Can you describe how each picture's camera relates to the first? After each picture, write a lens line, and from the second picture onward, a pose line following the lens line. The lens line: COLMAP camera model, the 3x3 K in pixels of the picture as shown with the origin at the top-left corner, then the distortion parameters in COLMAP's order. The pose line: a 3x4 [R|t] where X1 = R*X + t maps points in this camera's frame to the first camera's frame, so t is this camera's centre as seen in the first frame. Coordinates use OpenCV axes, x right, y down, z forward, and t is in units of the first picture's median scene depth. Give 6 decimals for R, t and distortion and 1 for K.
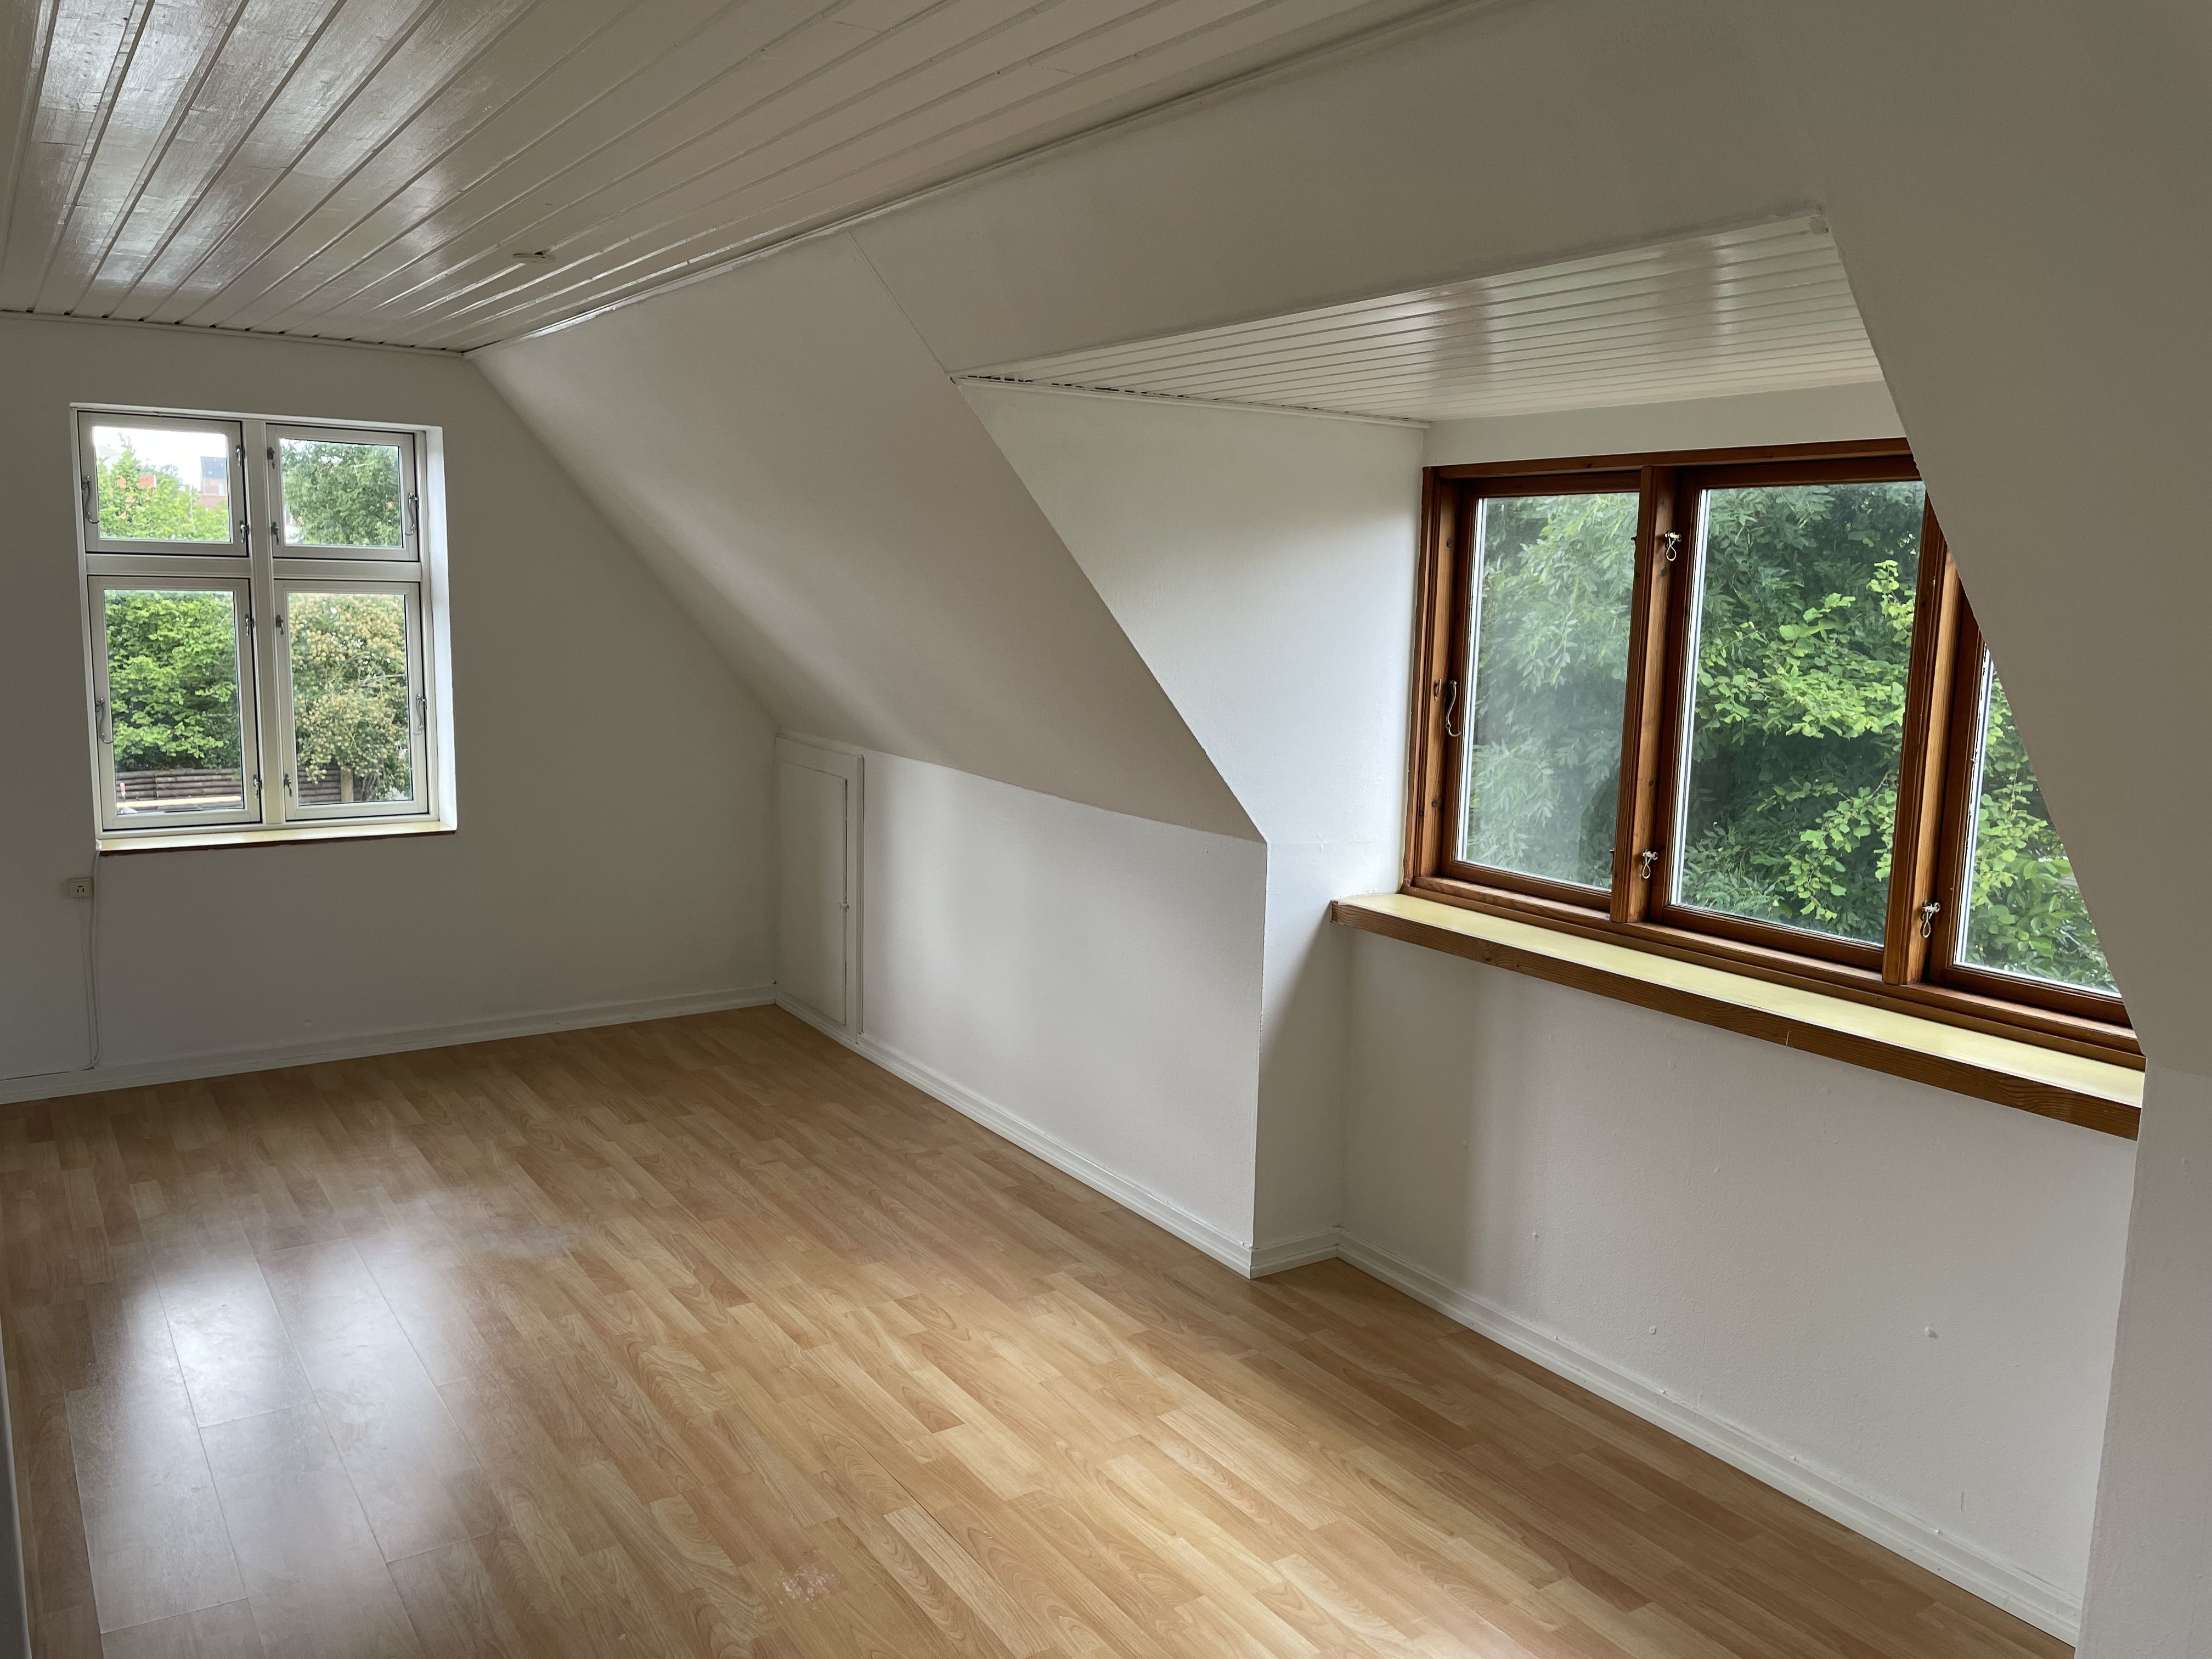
lens RADIAL K [[1670.5, 0, 1119.6], [0, 1670.5, 828.2], [0, 0, 1]] dist [0.089793, -0.111548]
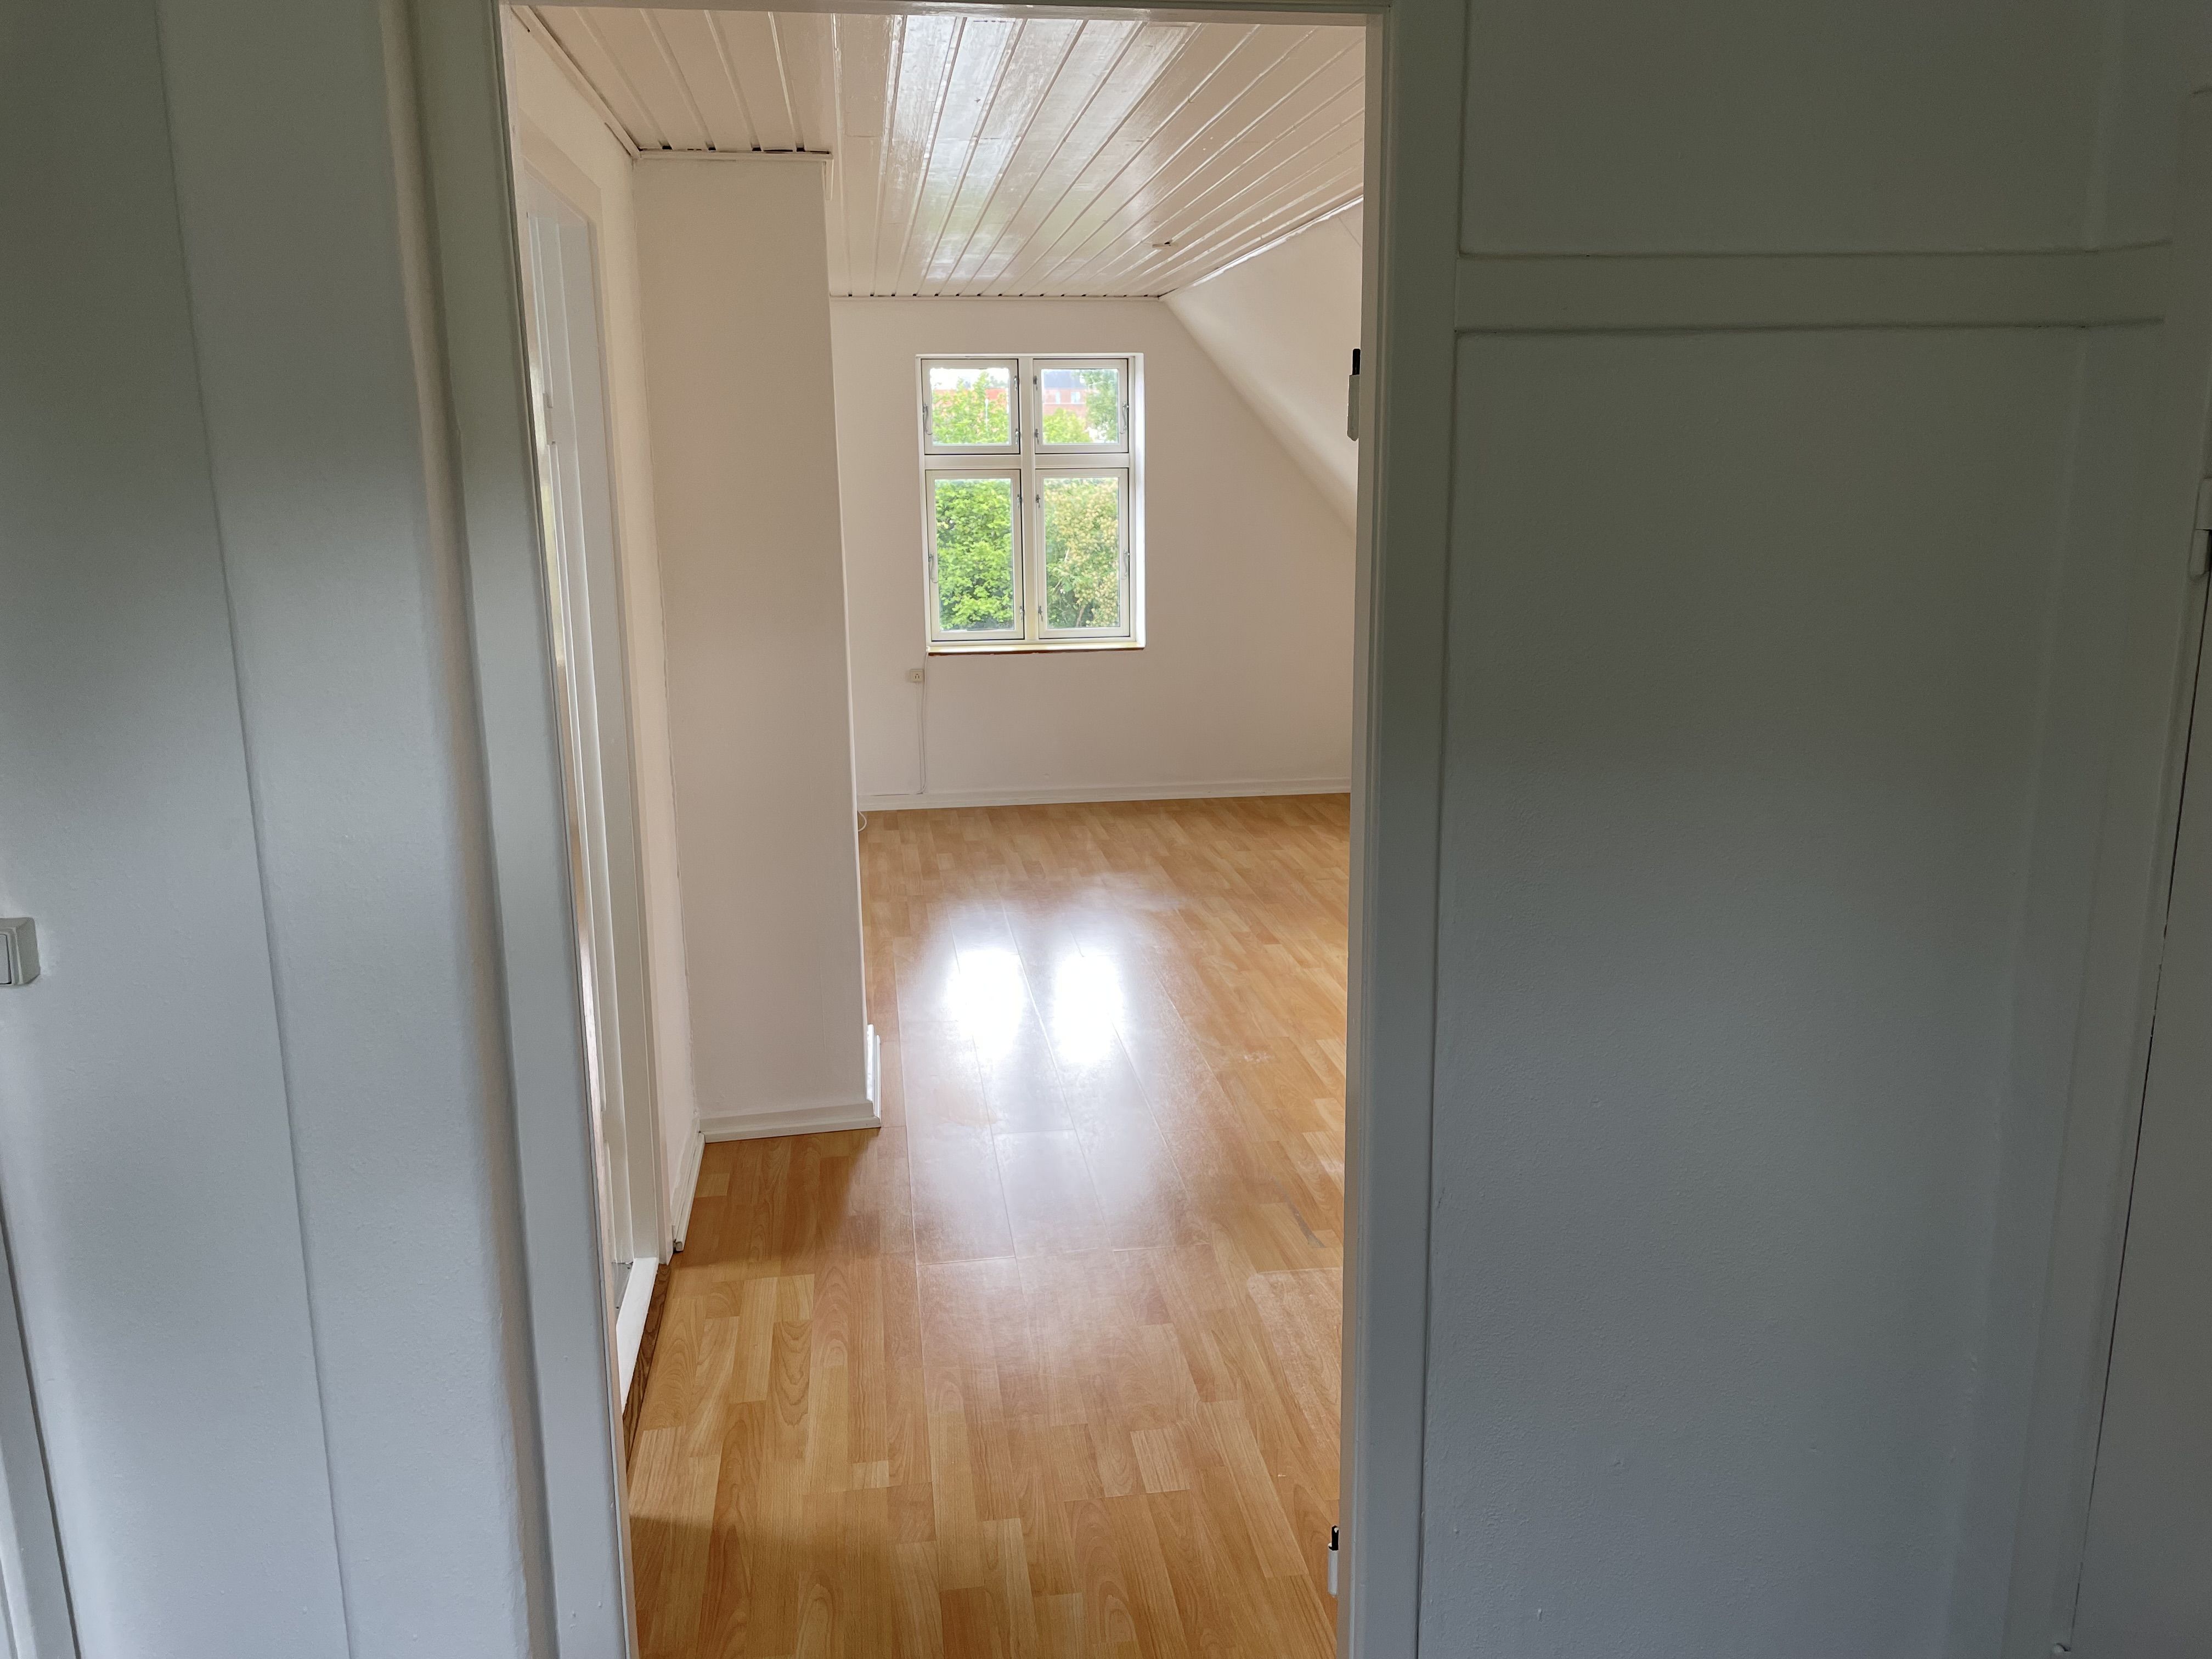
lens RADIAL K [[1661.6, 0, 1106.0], [0, 1661.6, 829.5], [0, 0, 1]] dist [0.096649, -0.141940]
pose [[0.898861, 0.060354, -0.434059, 0.269543], [-0.029754, 0.996590, 0.076956, 0.067979], [0.437224, -0.056258, 0.897592, -0.377287]]
